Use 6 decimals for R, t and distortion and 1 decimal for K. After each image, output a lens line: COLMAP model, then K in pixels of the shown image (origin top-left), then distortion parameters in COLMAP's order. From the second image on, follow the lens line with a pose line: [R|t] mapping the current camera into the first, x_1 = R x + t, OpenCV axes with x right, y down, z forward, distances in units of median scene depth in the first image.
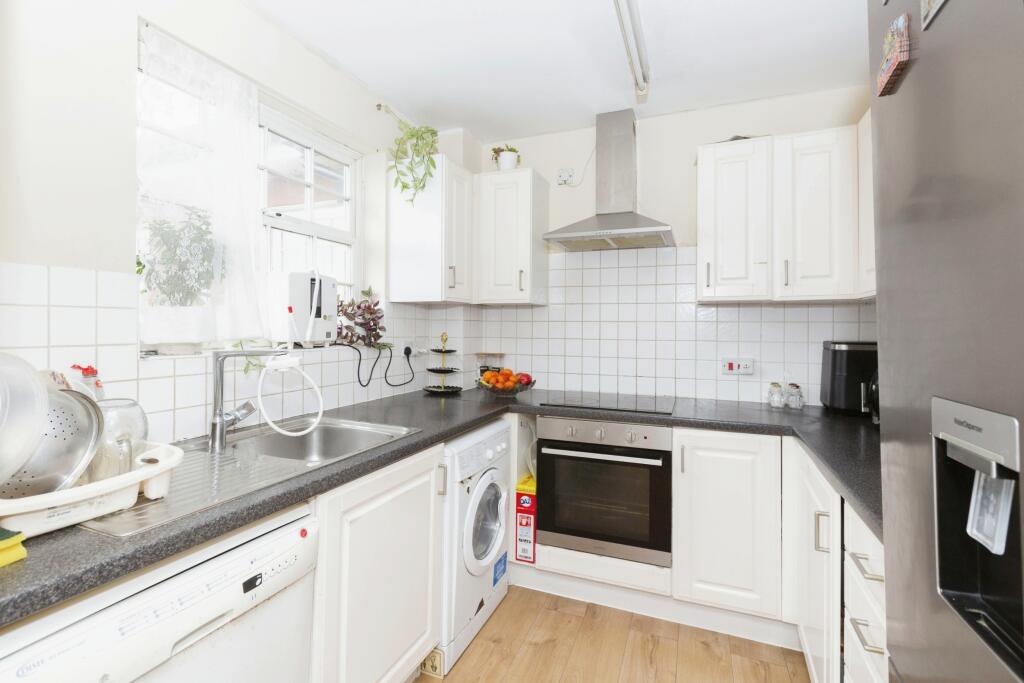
lens RADIAL K [[478.1, 0, 508.7], [0, 478.1, 332.1], [0, 0, 1]] dist [0.001962, -0.000093]
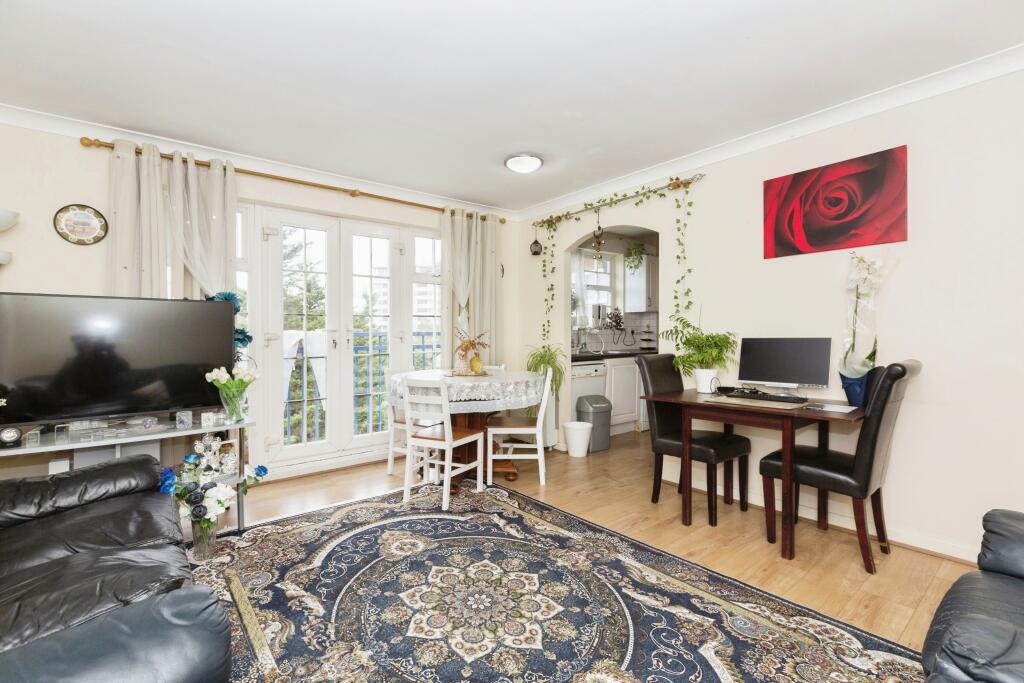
lens RADIAL K [[470.9, 0, 512.0], [0, 470.9, 341.5], [0, 0, 1]] dist [-0.001029, 0.000103]
pose [[0.874886, -0.000986, -0.484328, 0.479321], [0.006621, 0.999929, 0.009924, 0.068731], [0.484284, -0.011889, 0.874830, -1.630066]]
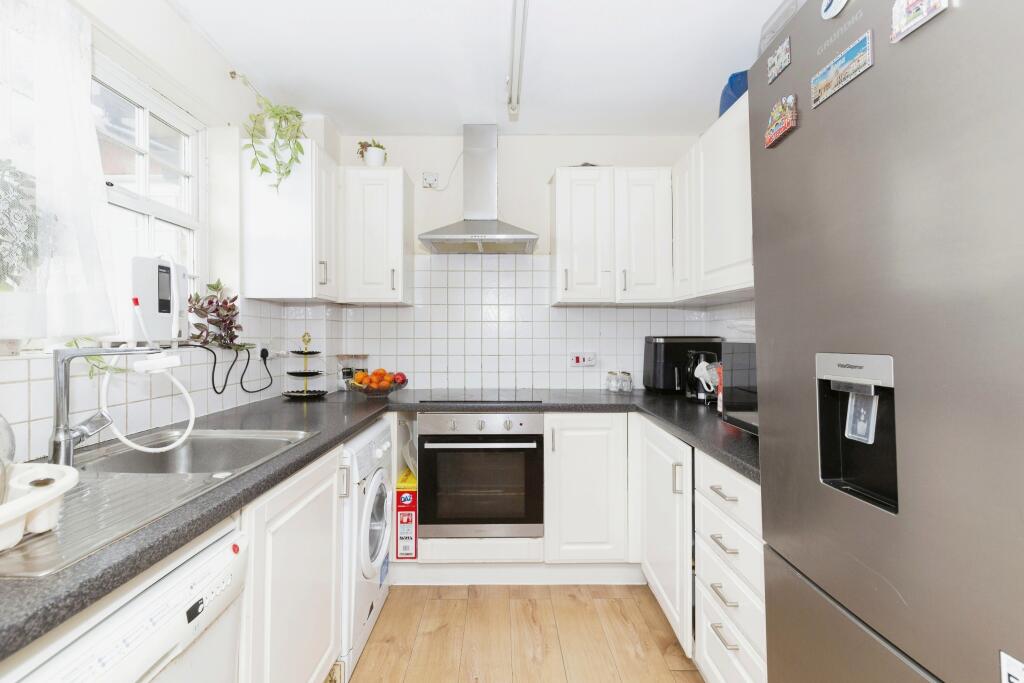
lens RADIAL K [[470.9, 0, 512.0], [0, 470.9, 341.5], [0, 0, 1]] dist [-0.001029, 0.000103]
pose [[0.920627, -0.013988, 0.390192, -0.146385], [0.012128, 0.999900, 0.007230, 0.019288], [-0.390254, -0.001923, 0.920705, 0.002214]]
